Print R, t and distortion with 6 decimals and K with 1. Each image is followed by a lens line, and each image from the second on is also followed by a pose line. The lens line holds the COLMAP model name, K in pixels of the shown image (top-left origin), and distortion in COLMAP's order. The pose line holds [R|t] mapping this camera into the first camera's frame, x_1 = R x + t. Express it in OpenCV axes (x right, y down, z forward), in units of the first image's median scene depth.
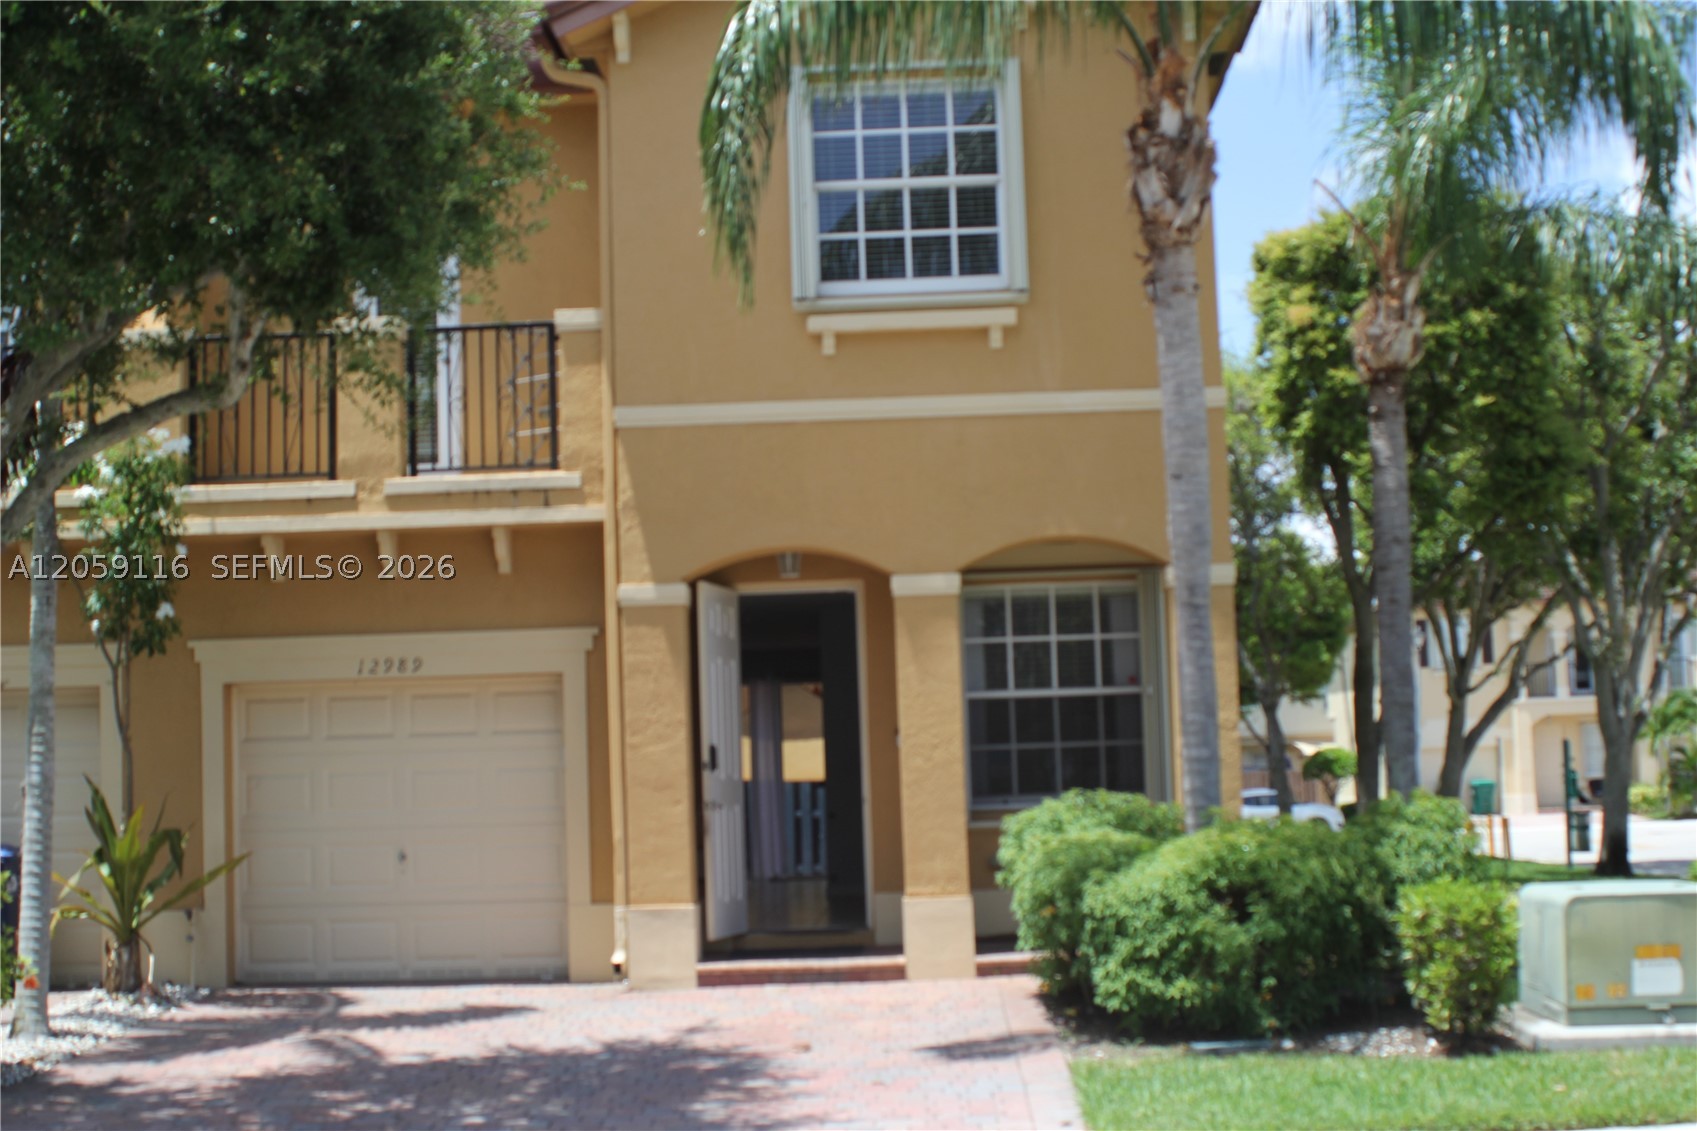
lens RADIAL K [[2355.7, 0, 848.5], [0, 2355.7, 565.5], [0, 0, 1]] dist [-0.127285, 0.051004]
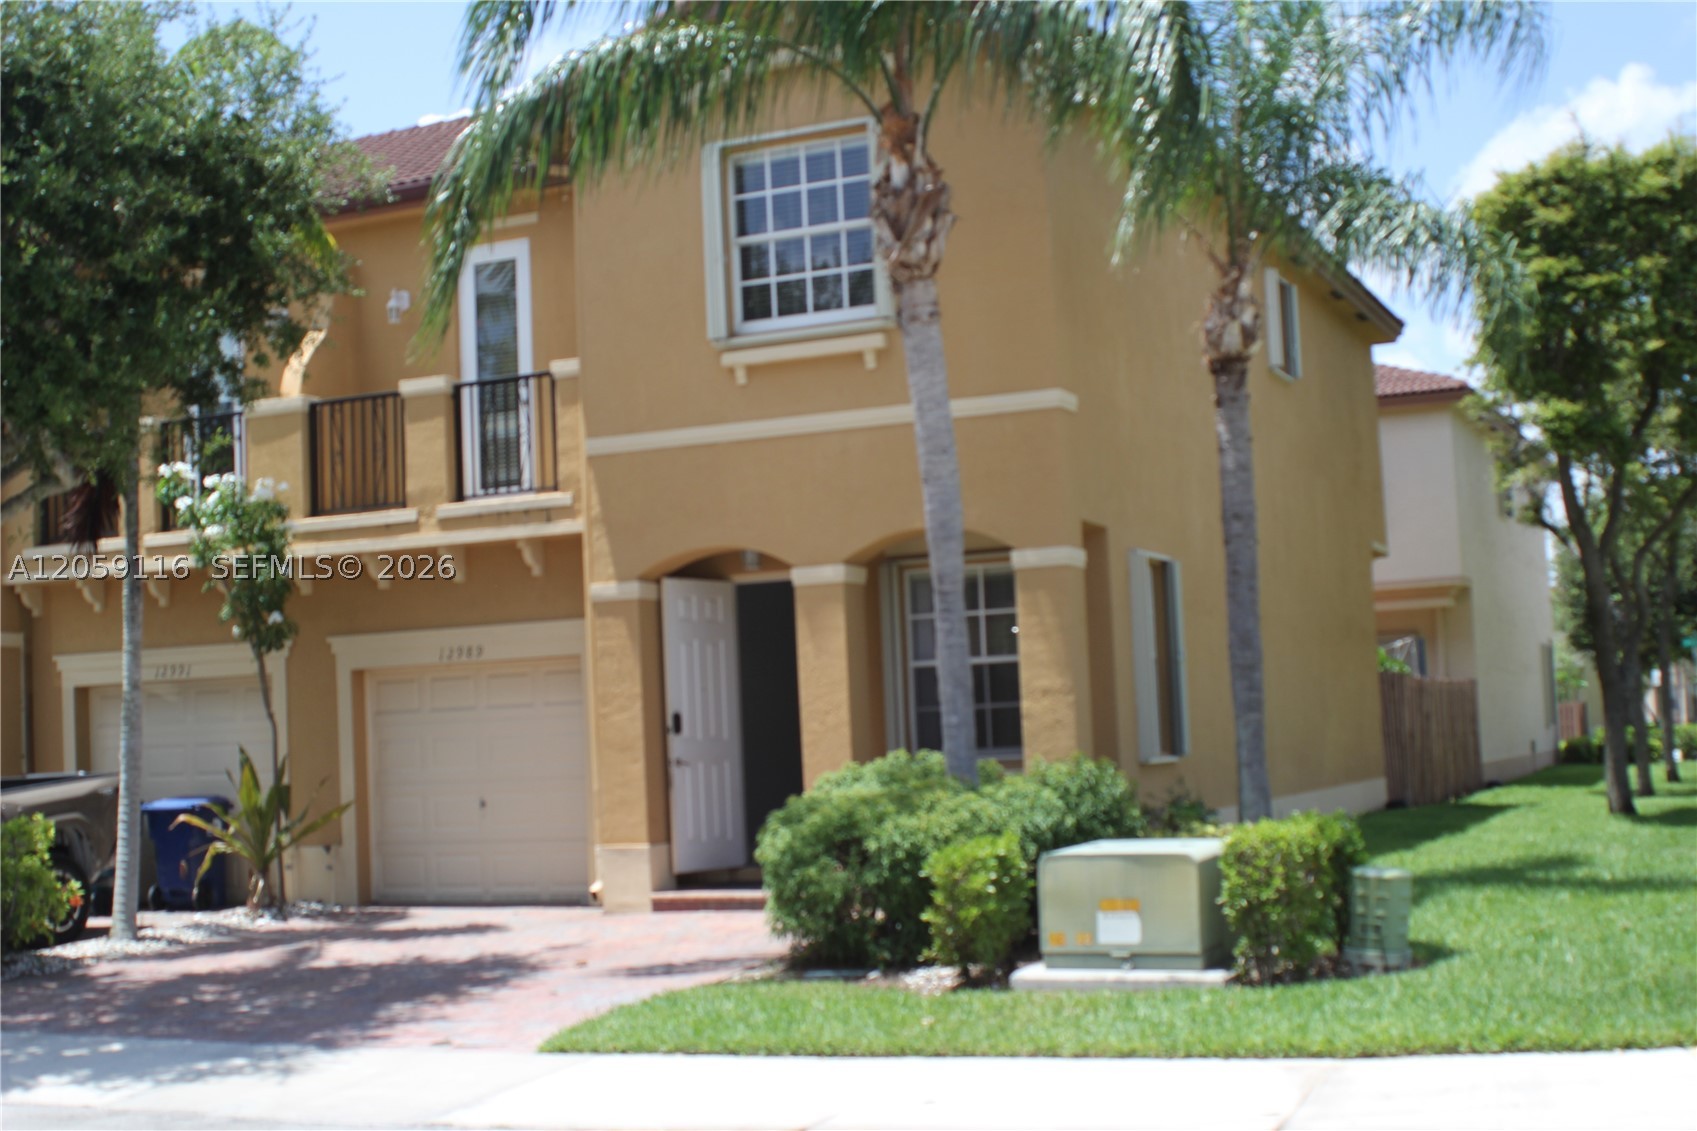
lens RADIAL K [[2217.2, 0, 848.5], [0, 2217.2, 565.5], [0, 0, 1]] dist [-0.106178, -0.003340]
pose [[0.928332, -0.039345, -0.369663, 0.447115], [0.050409, 0.998522, 0.020314, -0.017937], [0.368318, -0.037492, 0.928944, -0.023663]]
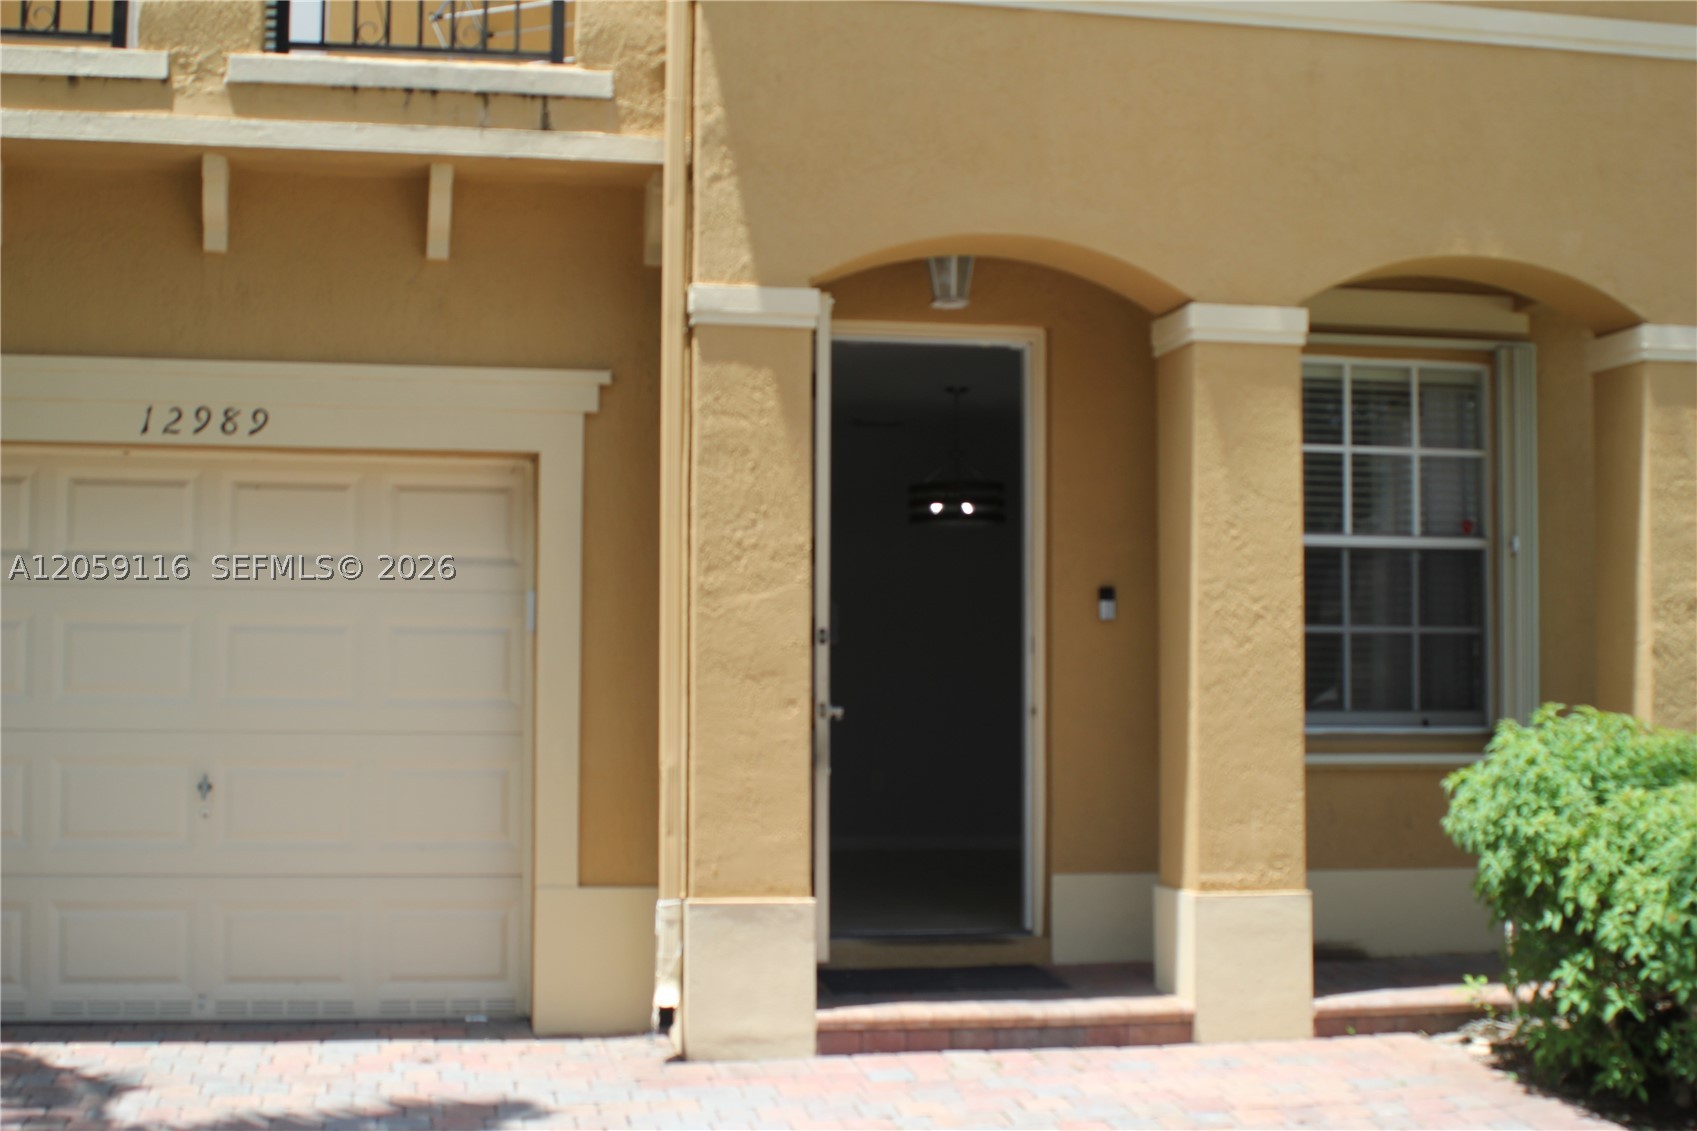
lens RADIAL K [[2355.7, 0, 848.5], [0, 2355.7, 565.5], [0, 0, 1]] dist [-0.127285, 0.051004]
pose [[0.974691, 0.050043, 0.217885, -0.171250], [-0.057468, 0.997958, 0.027868, 0.053388], [-0.216045, -0.039684, 0.975577, 0.473106]]
